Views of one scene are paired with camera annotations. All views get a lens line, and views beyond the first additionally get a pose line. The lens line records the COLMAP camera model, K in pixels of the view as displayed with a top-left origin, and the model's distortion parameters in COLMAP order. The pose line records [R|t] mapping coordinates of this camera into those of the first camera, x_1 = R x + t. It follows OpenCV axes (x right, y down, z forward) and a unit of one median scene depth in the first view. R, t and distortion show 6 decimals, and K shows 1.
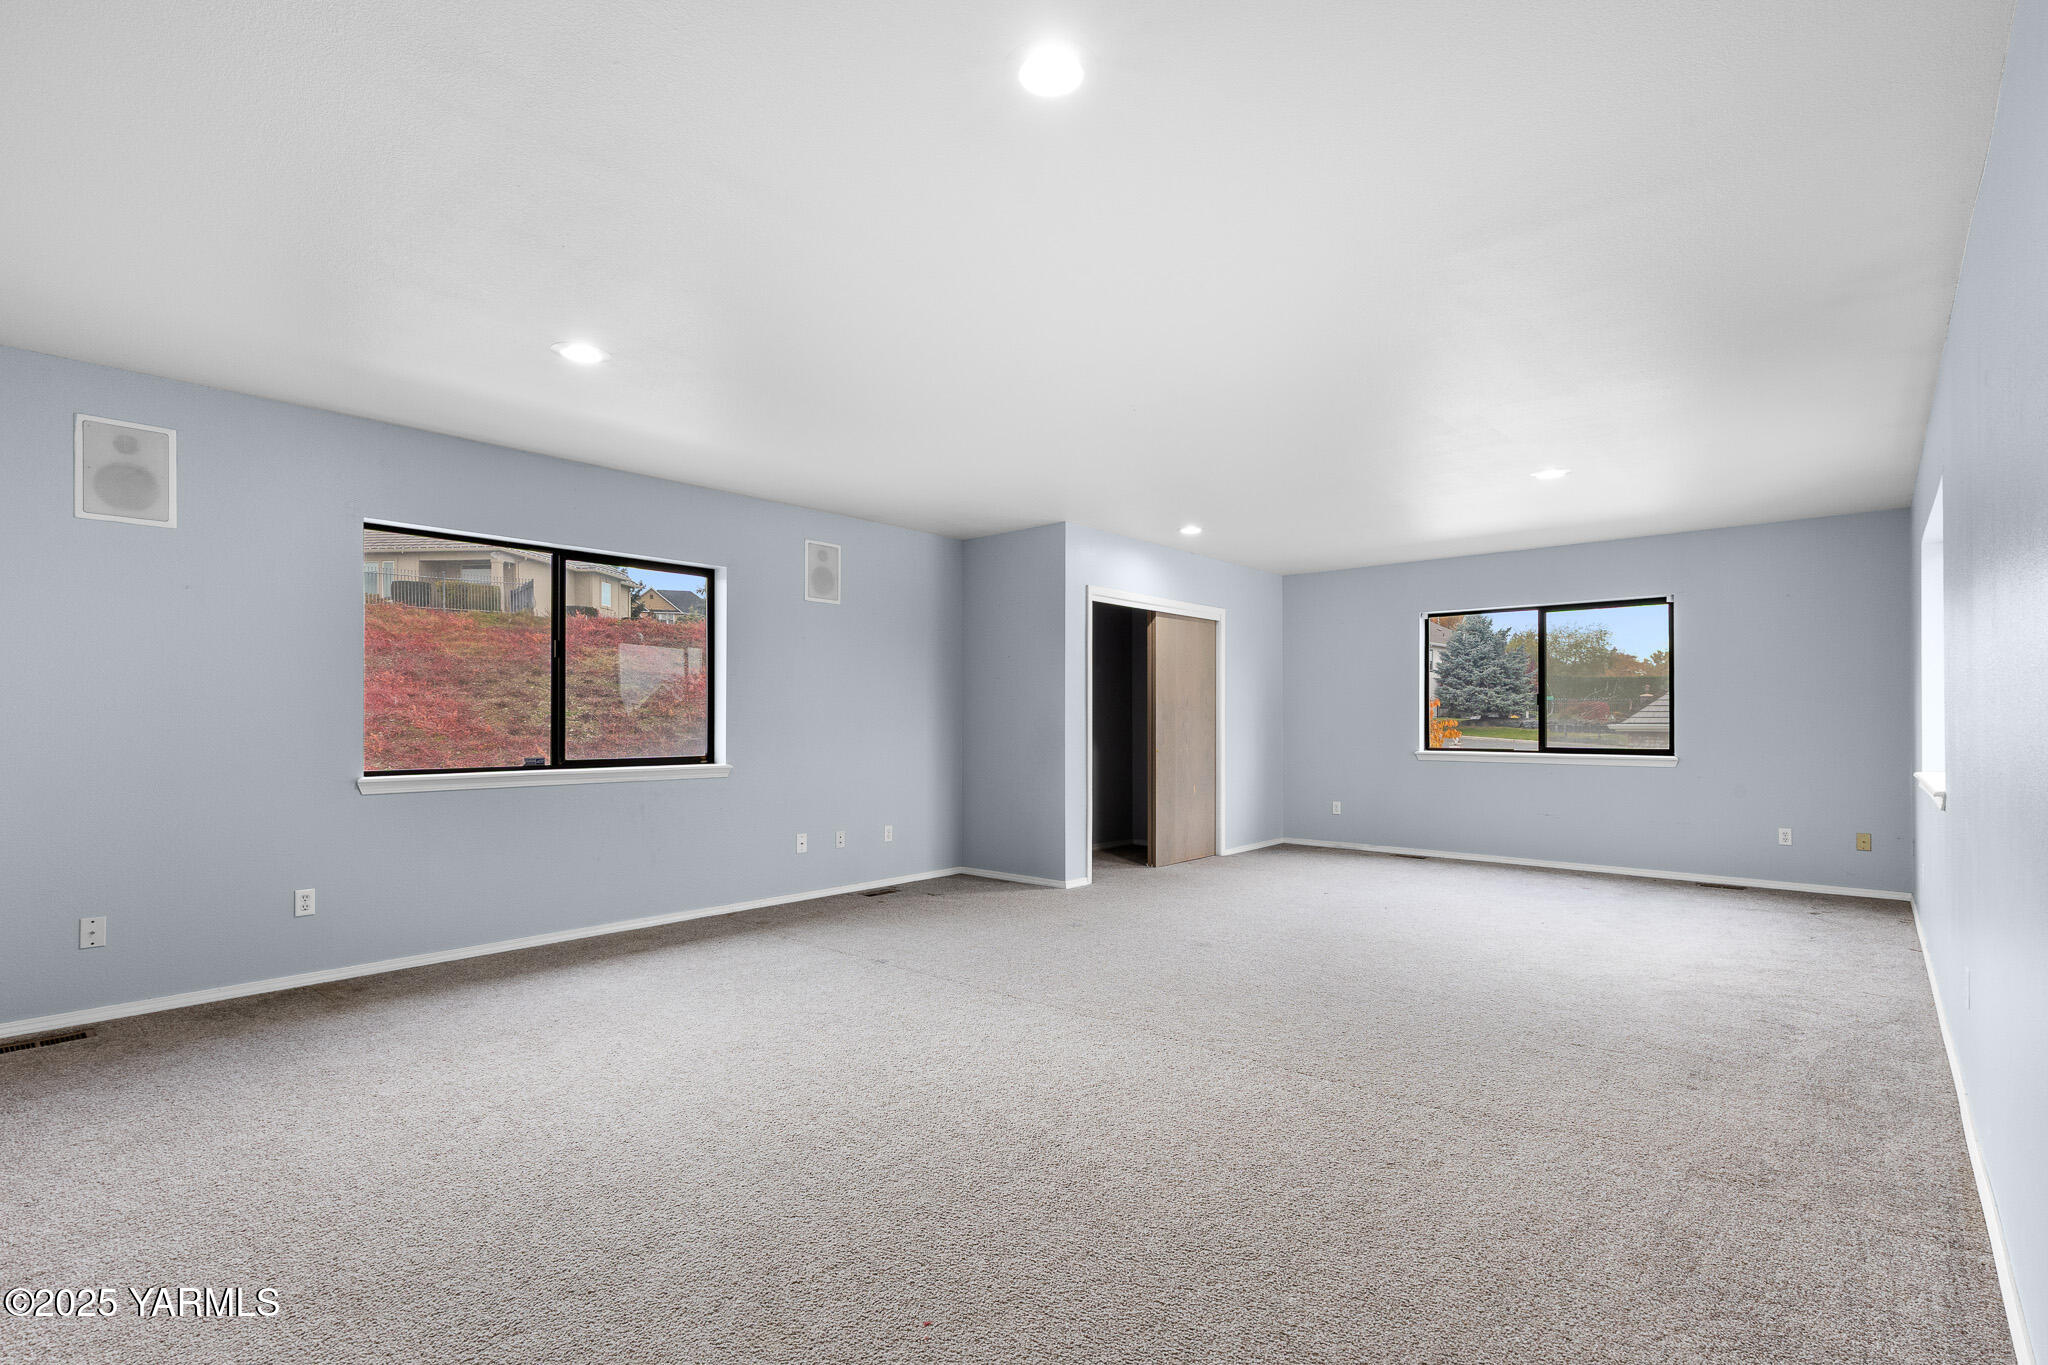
lens RADIAL K [[933.4, 0, 1026.6], [0, 933.4, 703.2], [0, 0, 1]] dist [0.005549, -0.000403]
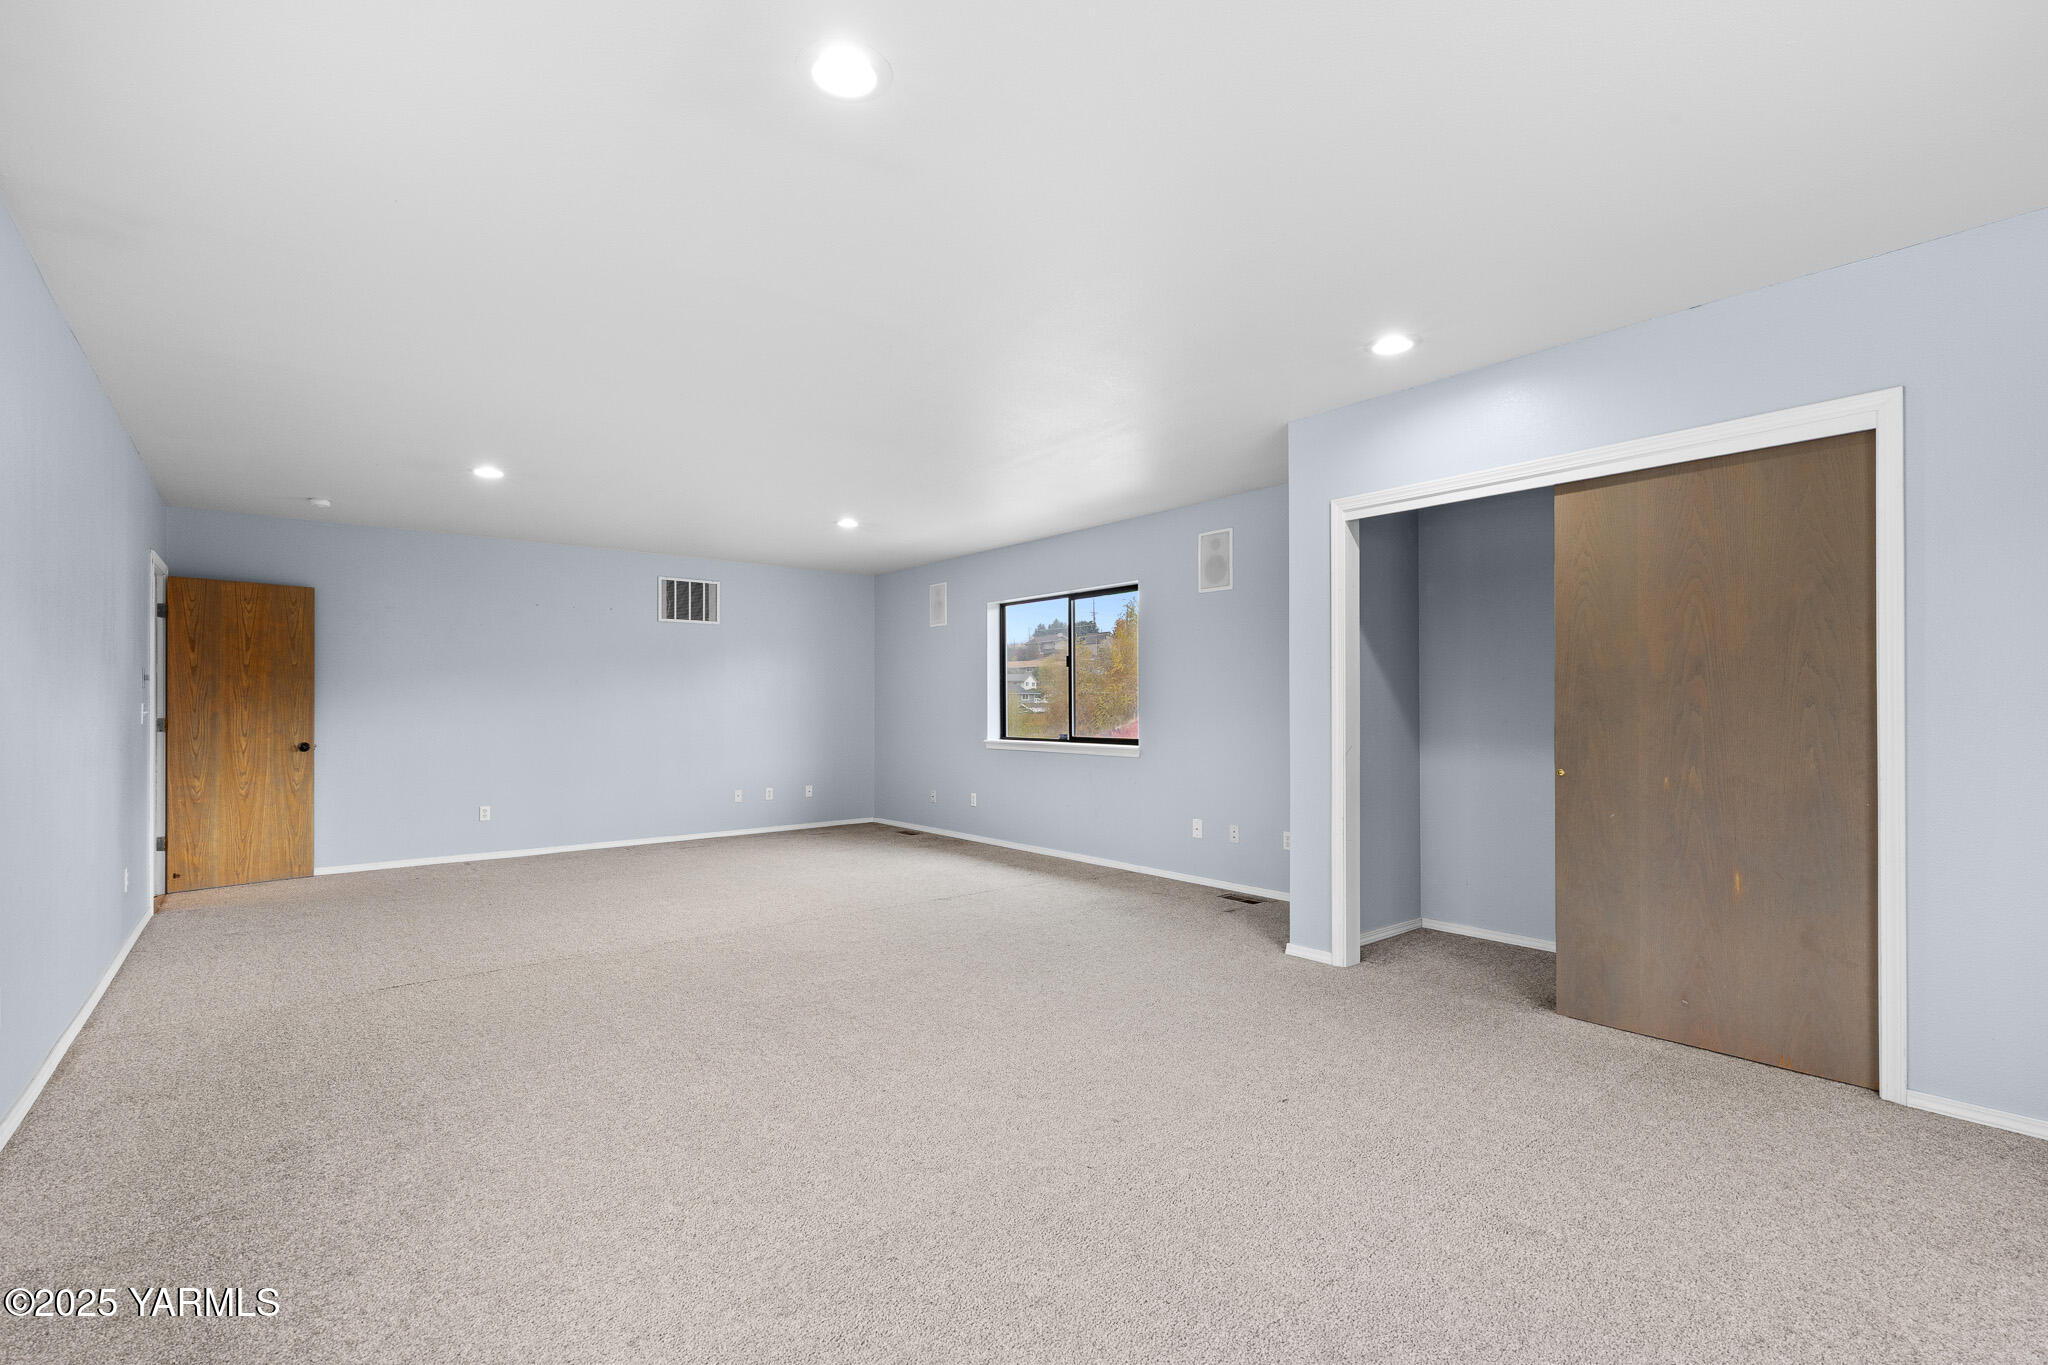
lens RADIAL K [[933.4, 0, 1026.6], [0, 933.4, 703.2], [0, 0, 1]] dist [0.005549, -0.000403]
pose [[-0.153651, -0.007264, -0.988098, 0.792730], [0.024053, 0.999649, -0.011089, 0.017432], [0.987832, -0.025470, -0.153422, 0.950229]]
